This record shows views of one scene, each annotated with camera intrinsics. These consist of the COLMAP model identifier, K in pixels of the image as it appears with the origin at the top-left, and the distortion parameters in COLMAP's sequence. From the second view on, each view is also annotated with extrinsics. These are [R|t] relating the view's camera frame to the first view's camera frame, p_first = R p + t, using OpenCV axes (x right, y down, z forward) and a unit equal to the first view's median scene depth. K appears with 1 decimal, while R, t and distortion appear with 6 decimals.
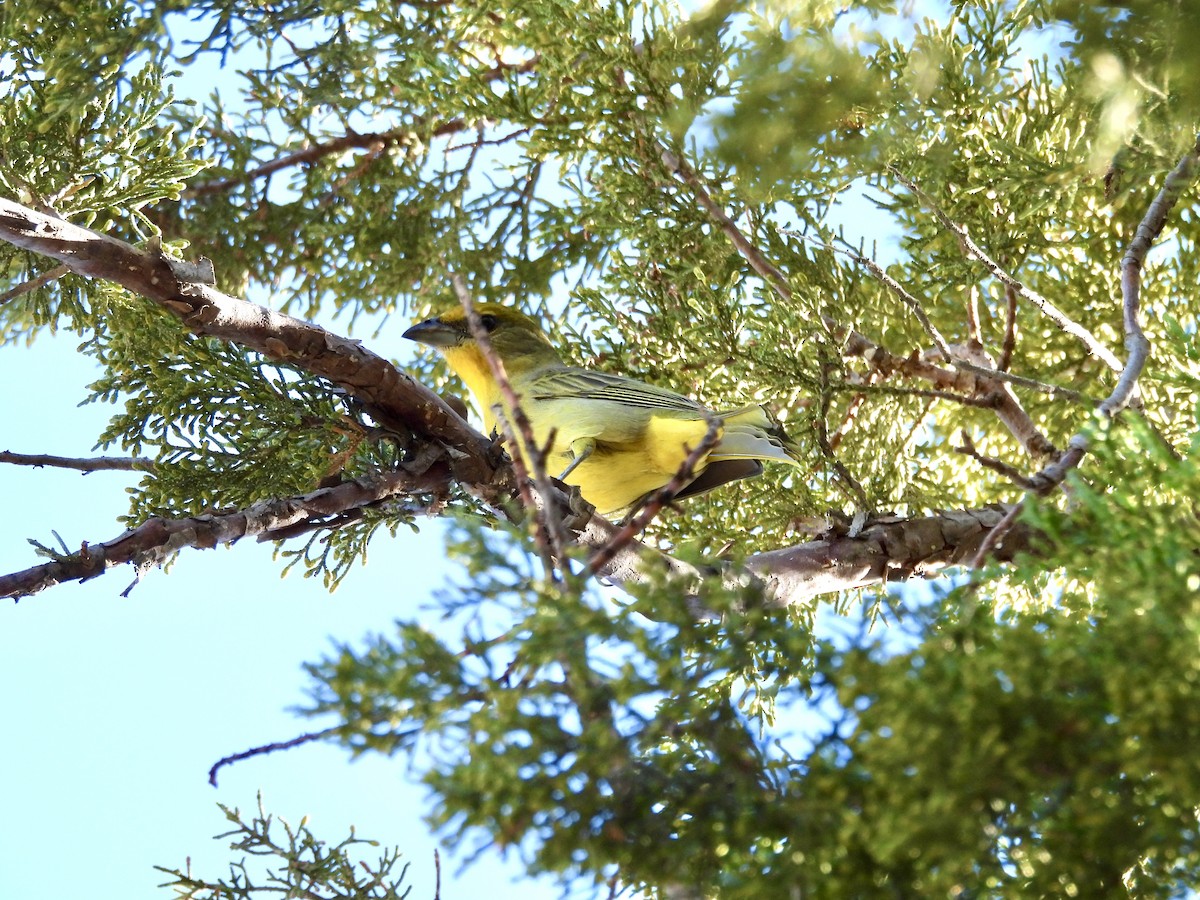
lens RADIAL K [[1643.8, 0, 600.0], [0, 1643.8, 450.0], [0, 0, 1]] dist [0.021389, -0.162646]
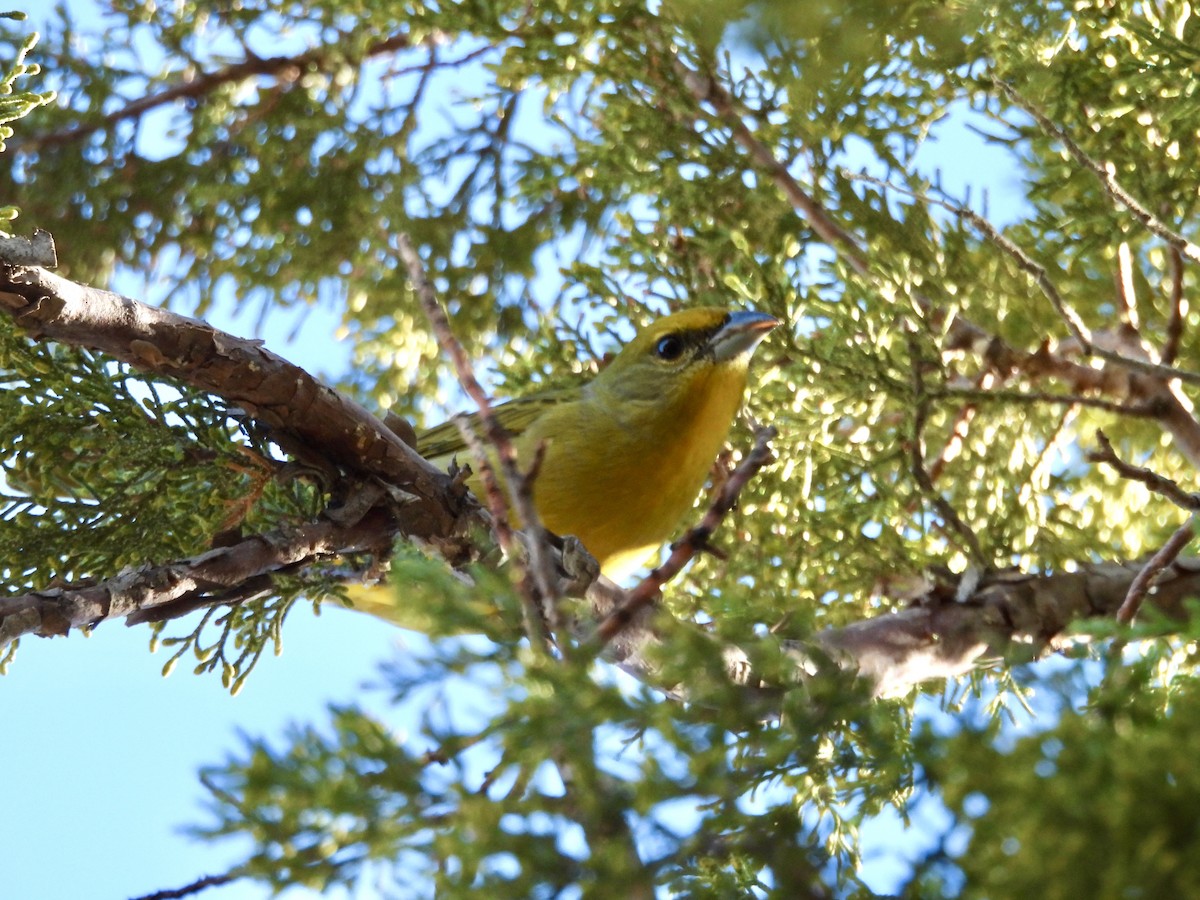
lens RADIAL K [[1643.8, 0, 600.0], [0, 1643.8, 450.0], [0, 0, 1]] dist [0.021389, -0.162646]
pose [[0.998343, -0.019108, -0.054287, 0.036708], [0.018198, 0.999686, -0.017200, -0.004425], [0.054599, 0.016183, 0.998377, 0.281804]]
